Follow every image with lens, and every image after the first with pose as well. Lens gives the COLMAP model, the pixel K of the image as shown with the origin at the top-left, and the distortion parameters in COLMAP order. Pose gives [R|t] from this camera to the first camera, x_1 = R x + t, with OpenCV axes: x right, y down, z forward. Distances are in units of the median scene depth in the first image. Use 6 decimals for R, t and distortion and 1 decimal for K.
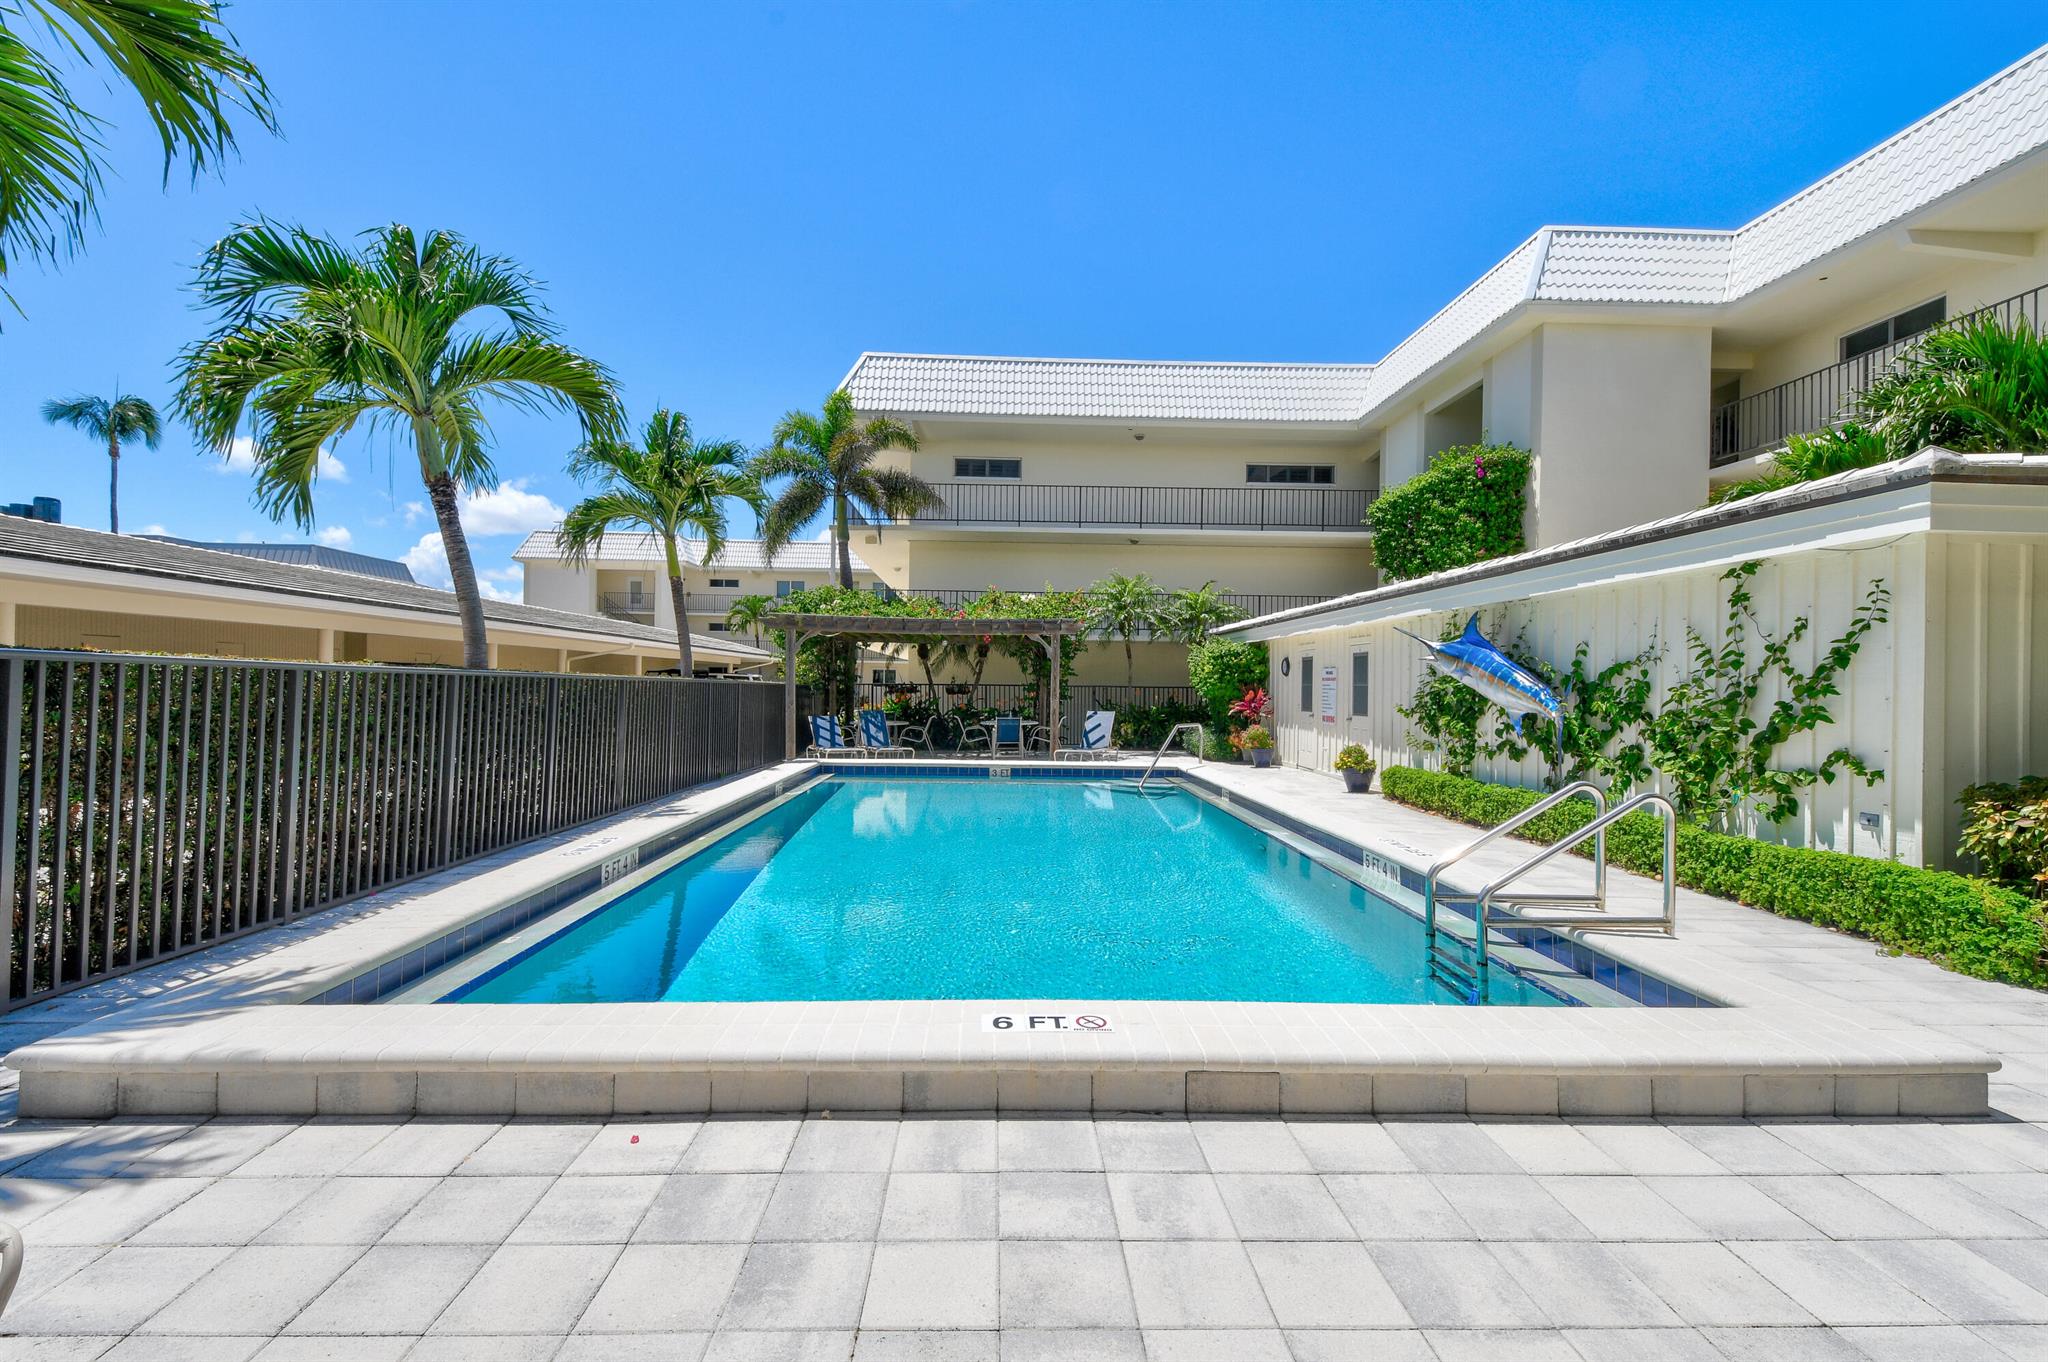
lens RADIAL K [[900.3, 0, 1035.8], [0, 900.3, 683.9], [0, 0, 1]] dist [-0.003295, -0.002003]
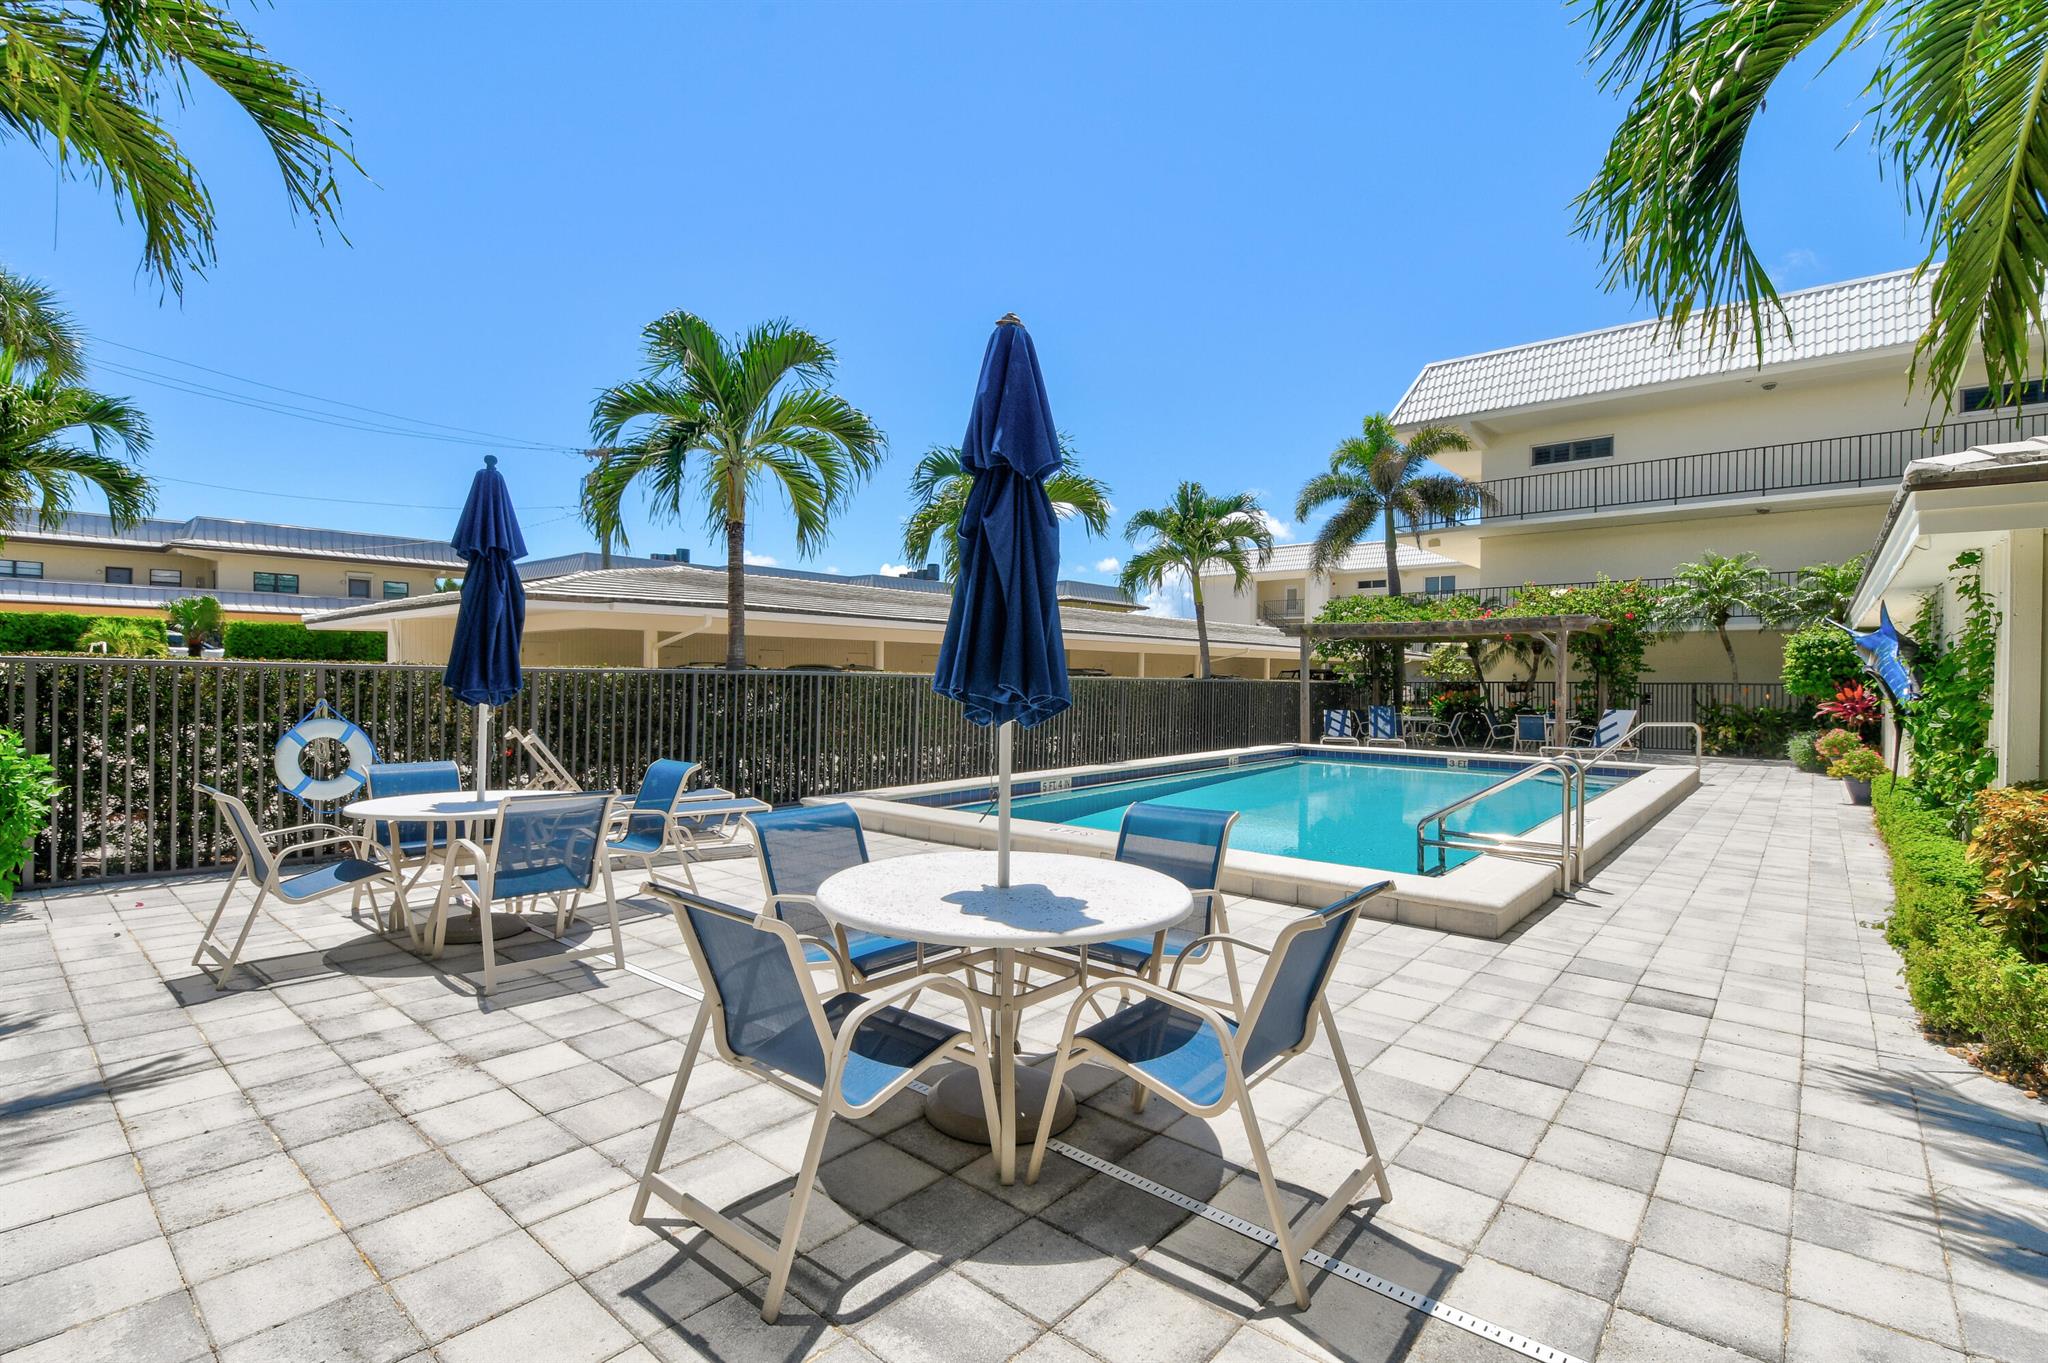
lens RADIAL K [[900.3, 0, 1007.5], [0, 900.3, 682.0], [0, 0, 1]] dist [-0.003295, -0.002003]
pose [[0.725344, -0.005062, -0.688368, 0.198597], [0.004572, 0.999986, -0.002536, 0.000441], [0.688372, -0.001308, 0.725357, -0.104840]]
